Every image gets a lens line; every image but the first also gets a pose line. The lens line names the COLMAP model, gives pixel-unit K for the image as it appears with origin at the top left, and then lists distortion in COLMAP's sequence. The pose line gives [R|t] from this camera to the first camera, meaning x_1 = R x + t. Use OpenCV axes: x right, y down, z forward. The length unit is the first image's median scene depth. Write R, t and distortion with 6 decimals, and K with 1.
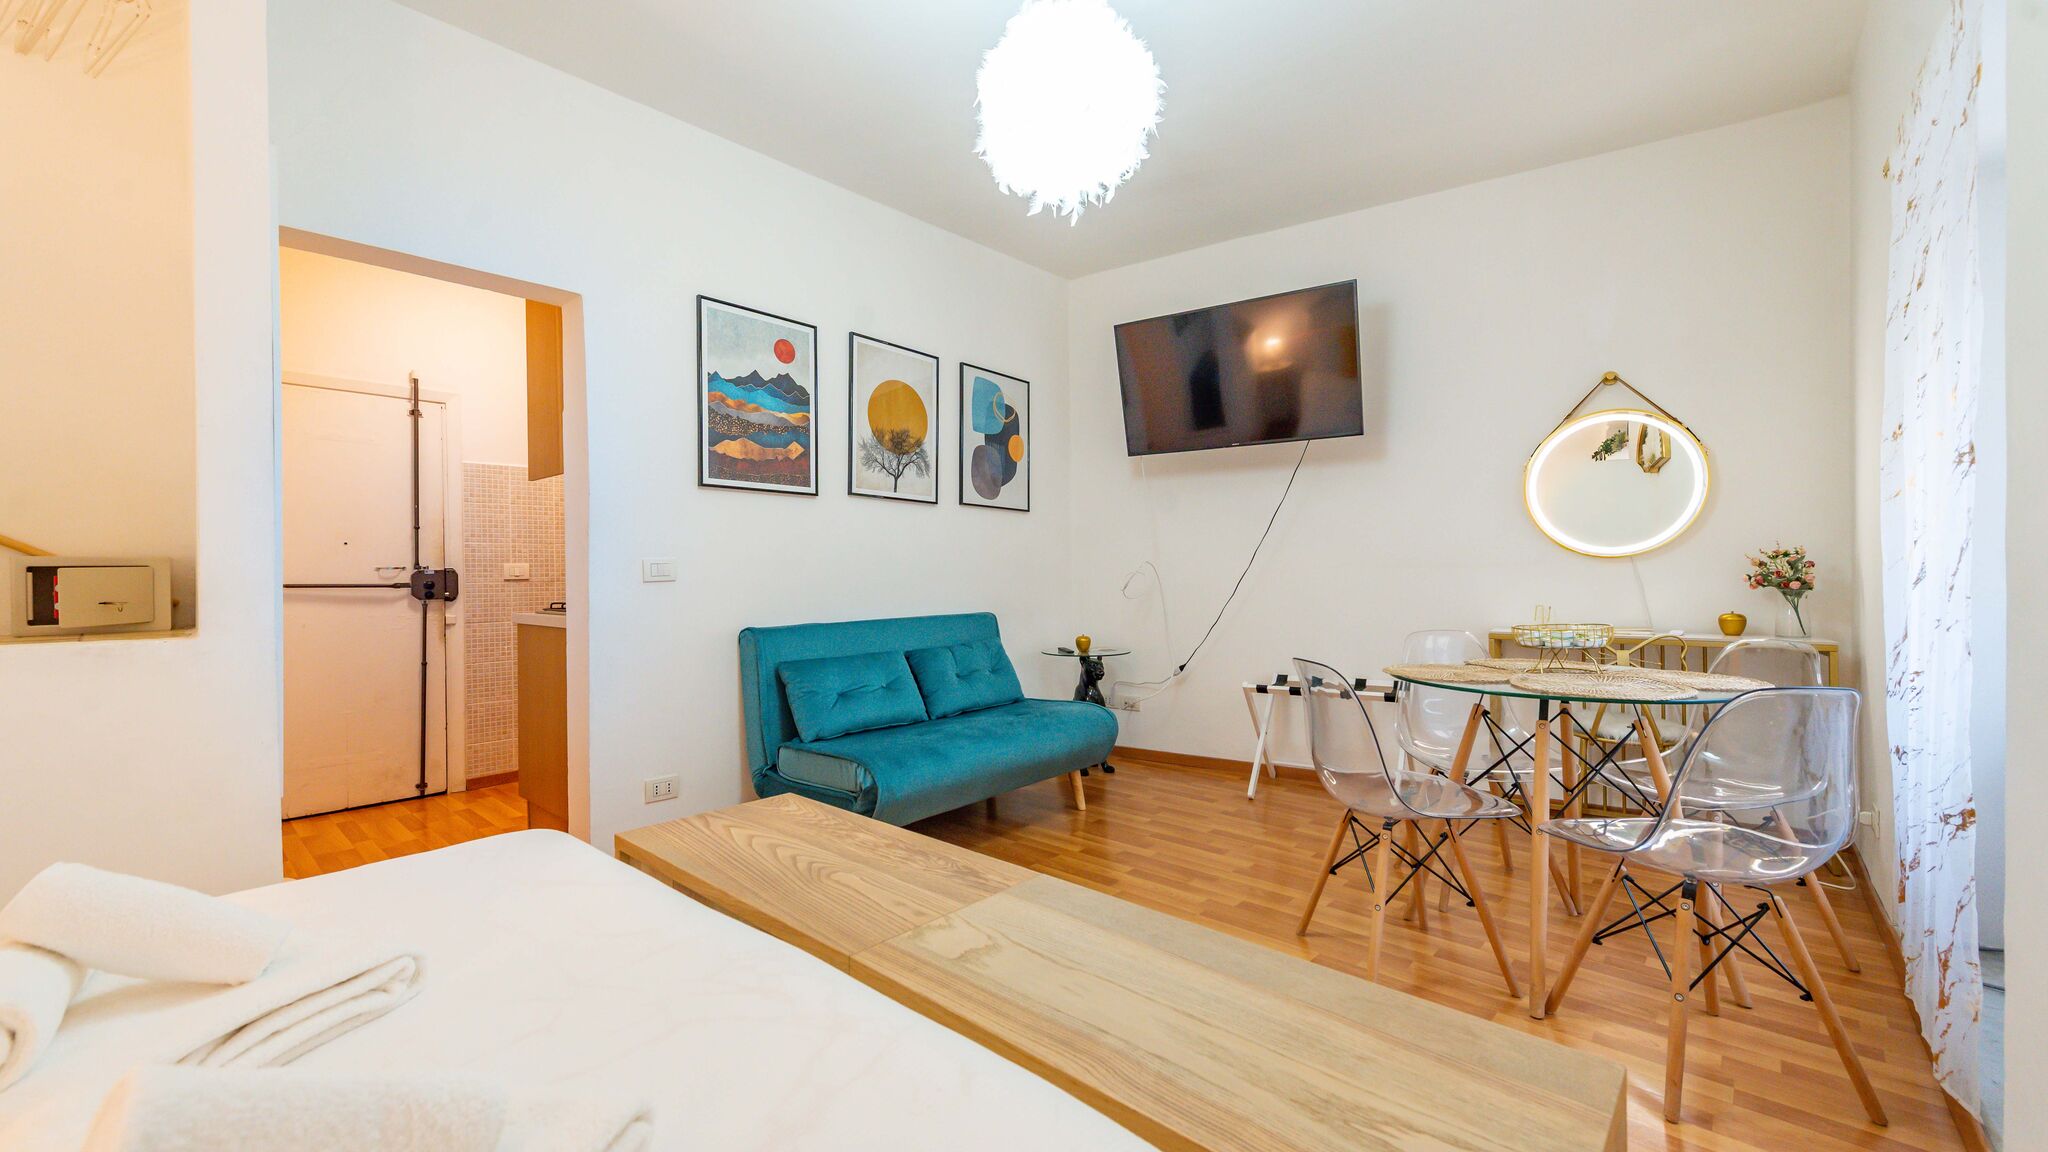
lens RADIAL K [[799.3, 0, 1024.0], [0, 799.3, 576.0], [0, 0, 1]] dist [0.002537, -0.000231]
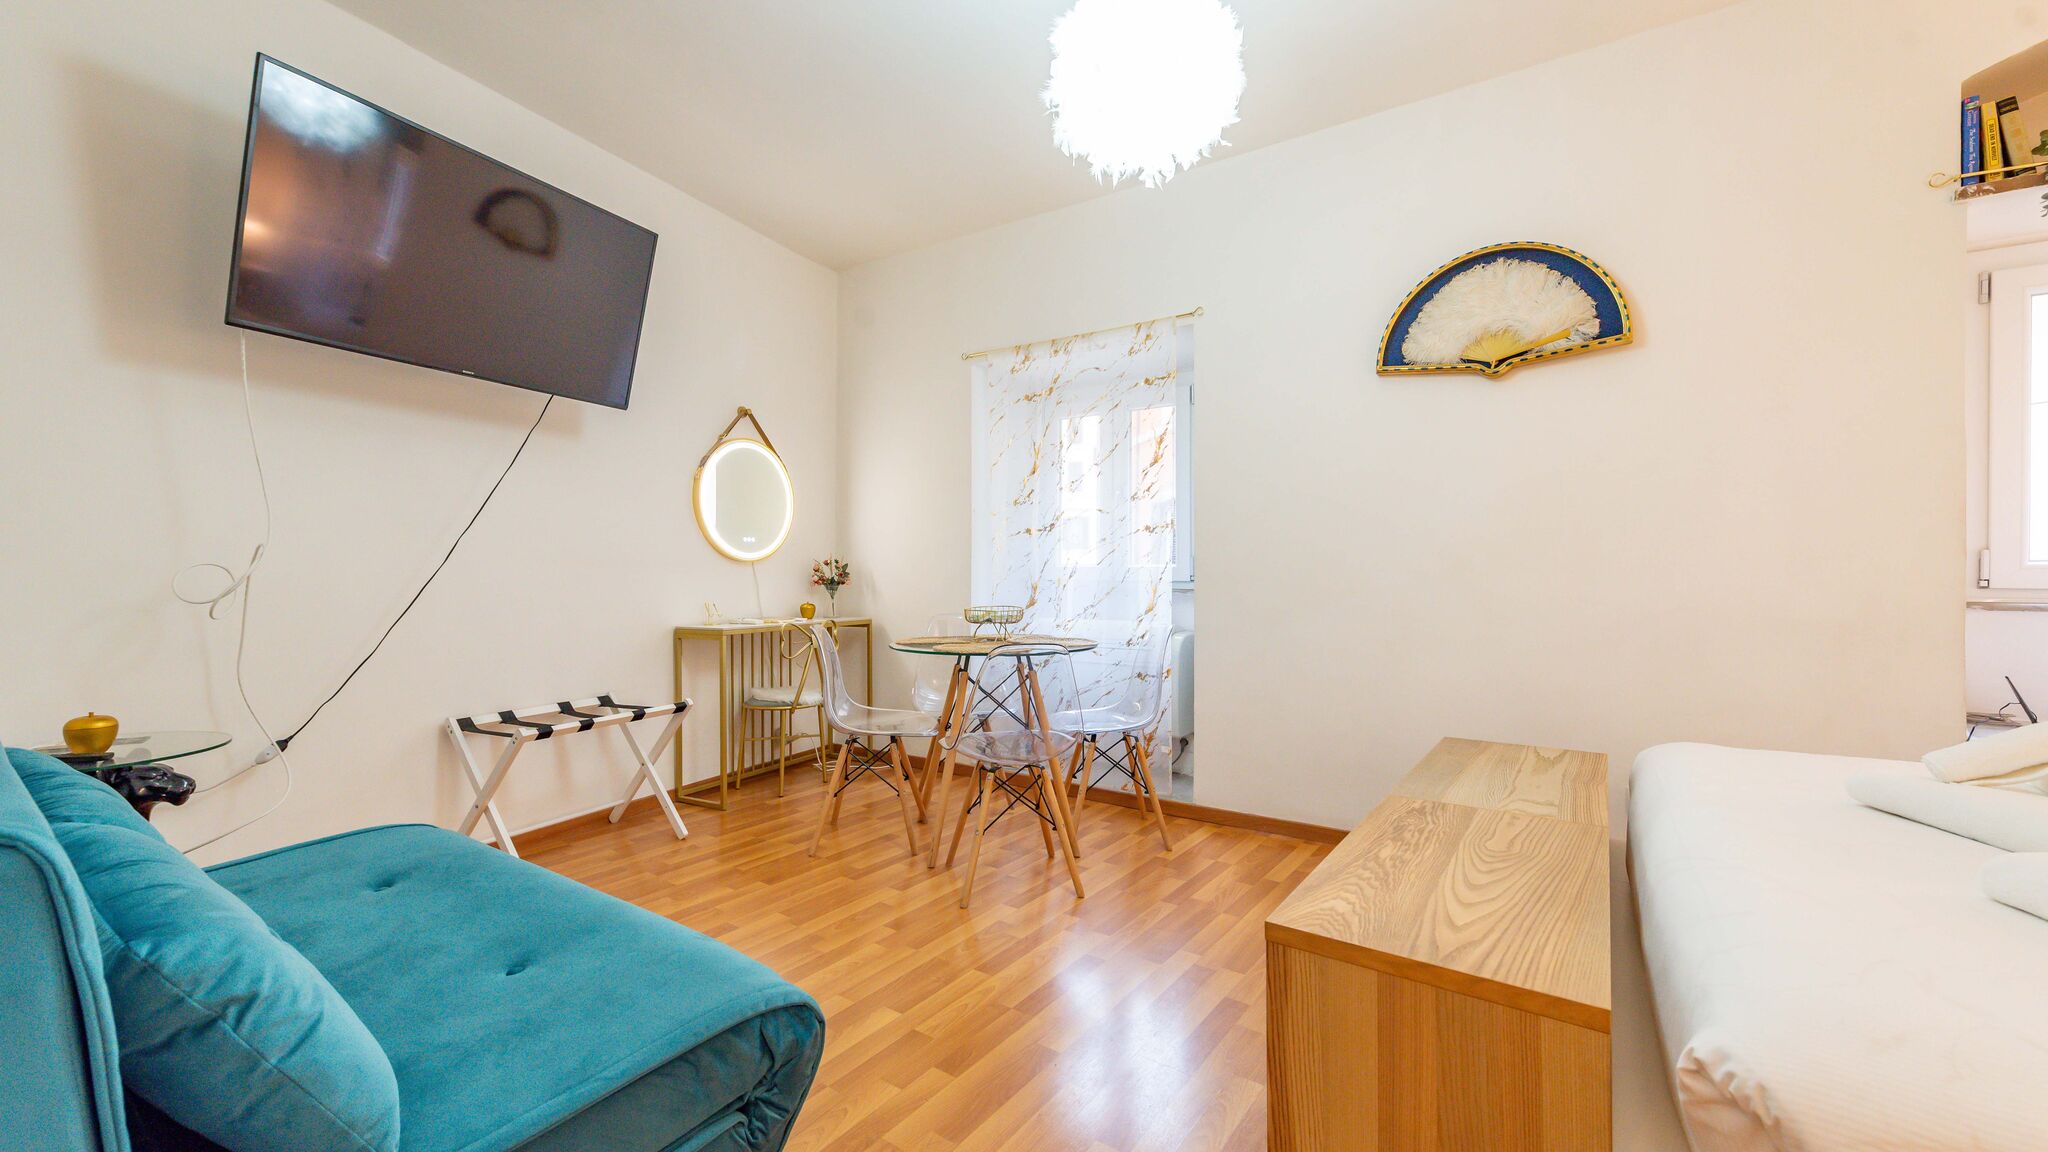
lens RADIAL K [[799.3, 0, 1024.0], [0, 799.3, 576.0], [0, 0, 1]] dist [0.002537, -0.000231]
pose [[-0.112343, 0.007071, 0.993644, -0.492321], [0.004284, 0.999969, -0.006632, 0.008755], [-0.993660, 0.003511, -0.112369, 0.705742]]
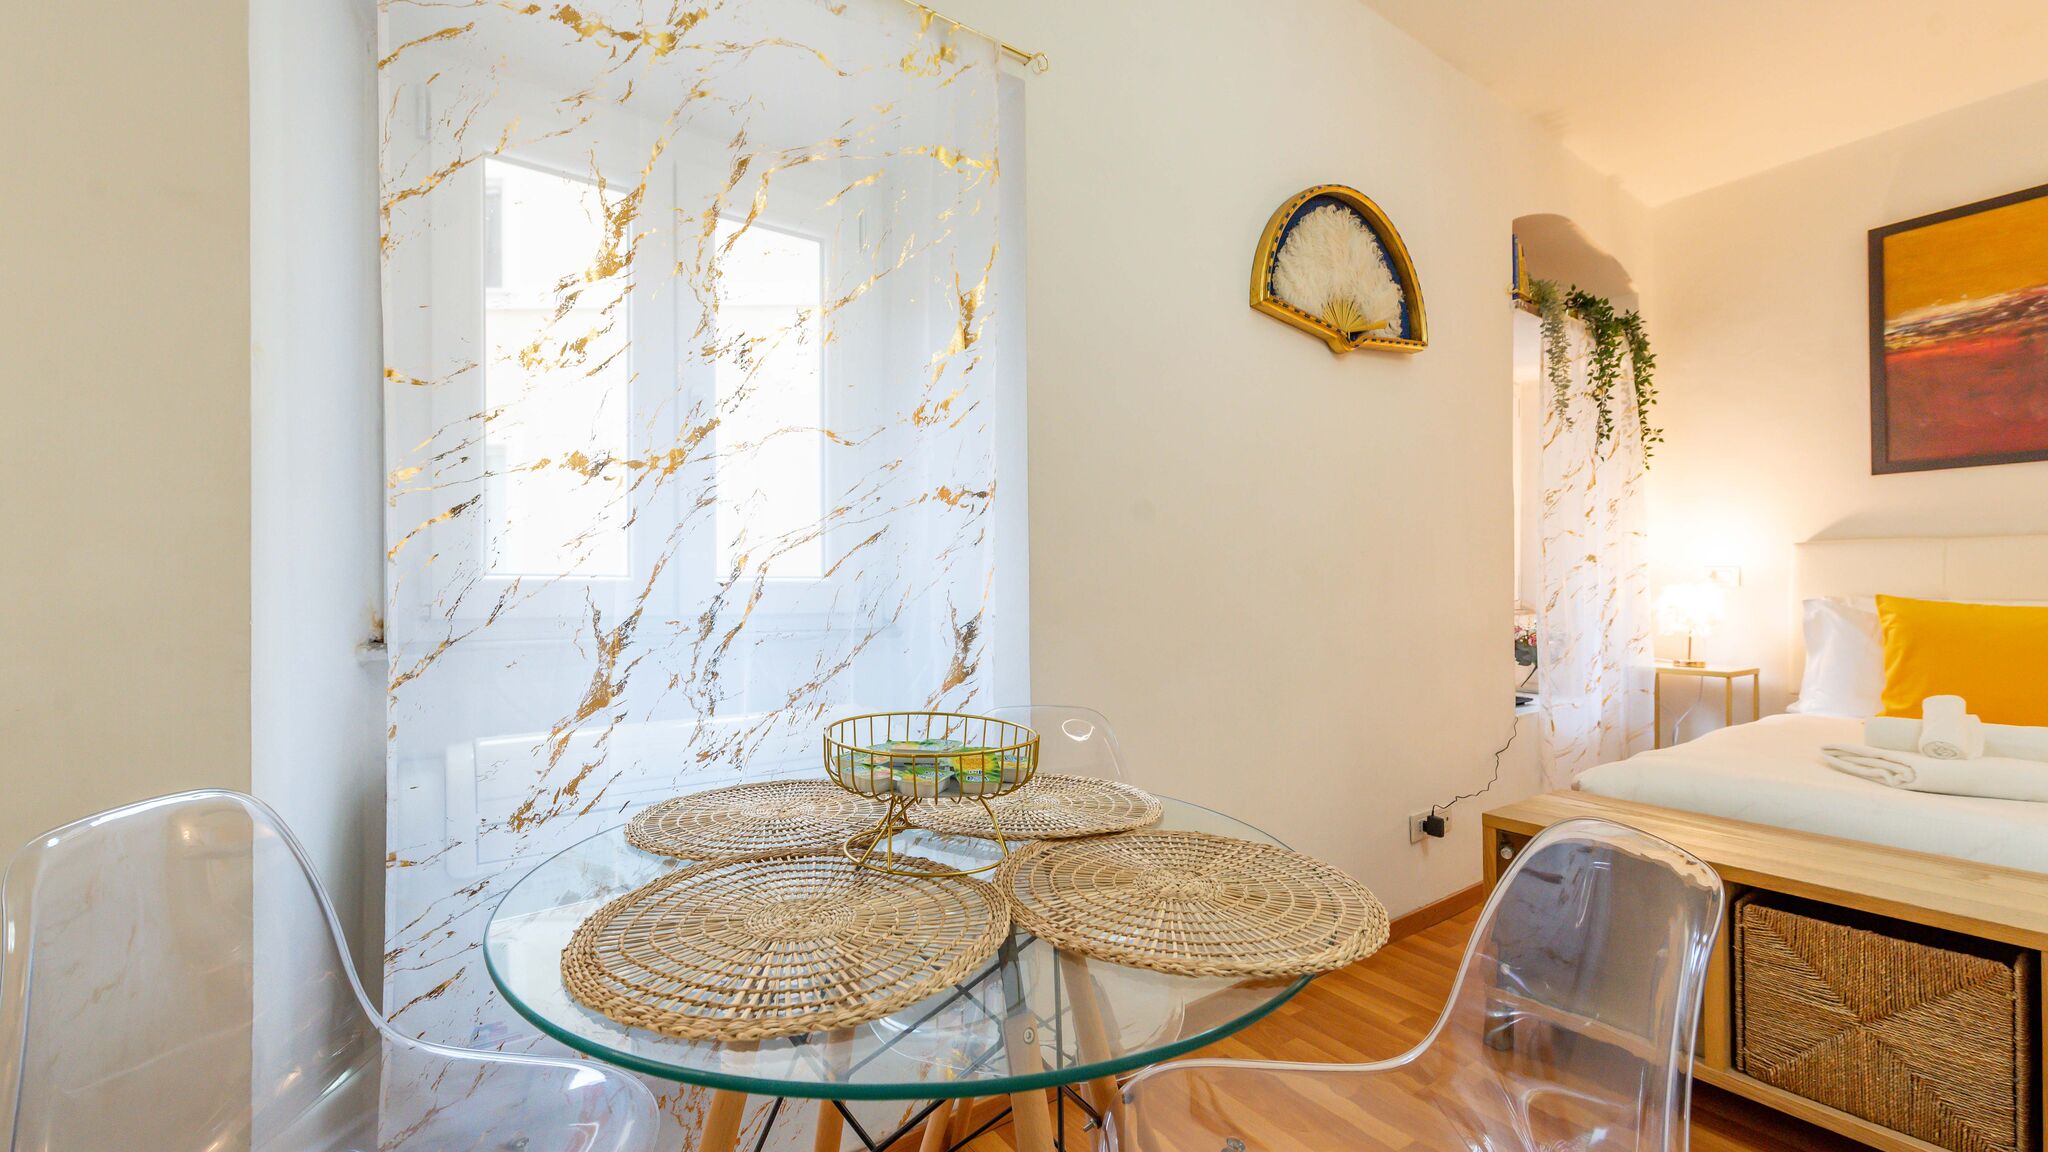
lens RADIAL K [[820.4, 0, 971.3], [0, 820.4, 585.5], [0, 0, 1]] dist [0.007150, -0.000821]
pose [[-0.966932, 0.015328, 0.254573, 0.371611], [0.014614, 0.999882, -0.004699, -0.005075], [-0.254616, -0.000823, -0.967042, 0.870149]]
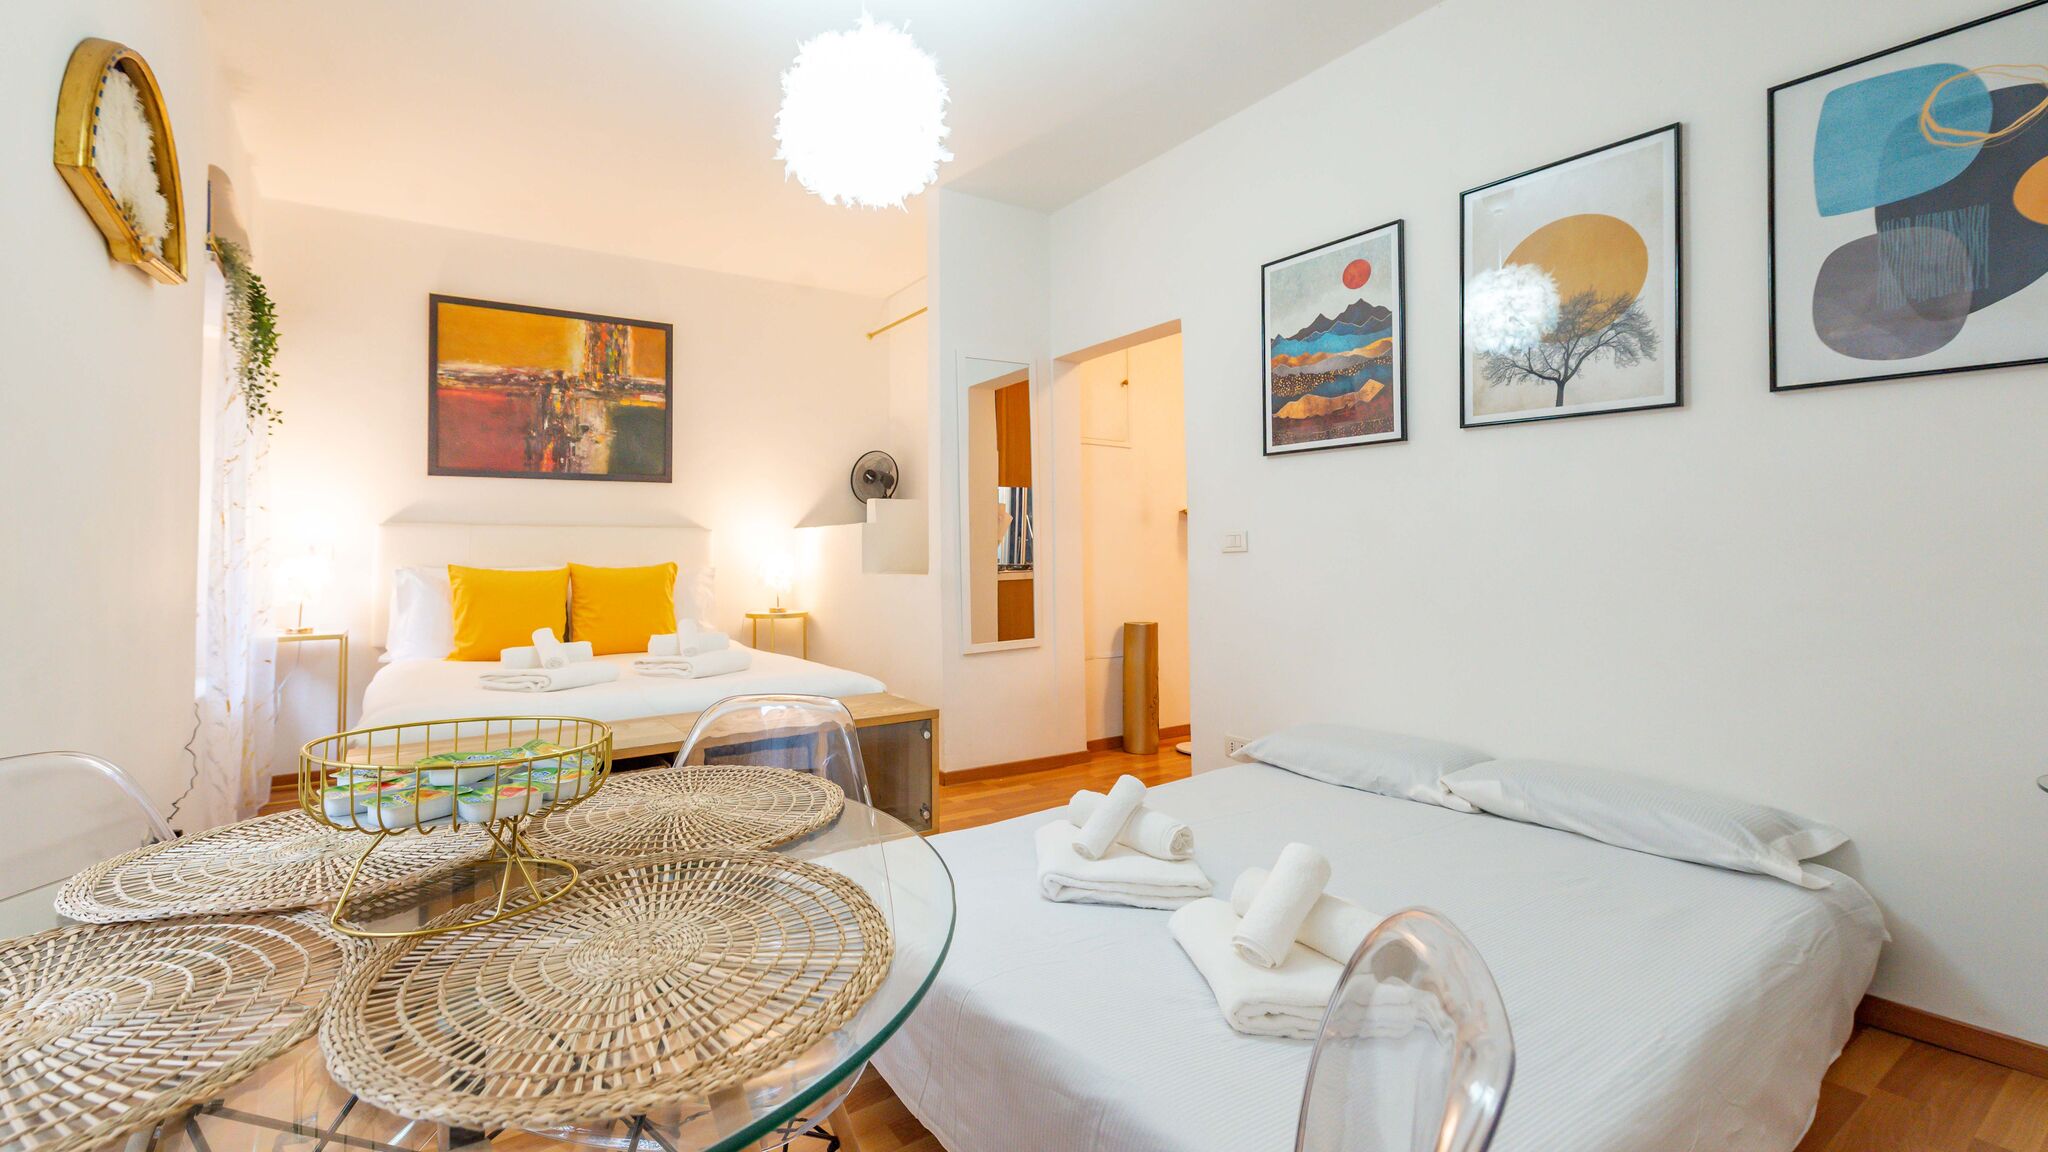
lens RADIAL K [[838.8, 0, 950.0], [0, 838.8, 520.9], [0, 0, 1]] dist [-0.000032, 0.000053]
pose [[-0.261370, -0.023855, -0.964944, 0.624983], [0.011335, 0.999550, -0.027781, -0.006890], [0.965172, -0.018199, -0.260982, 0.797281]]
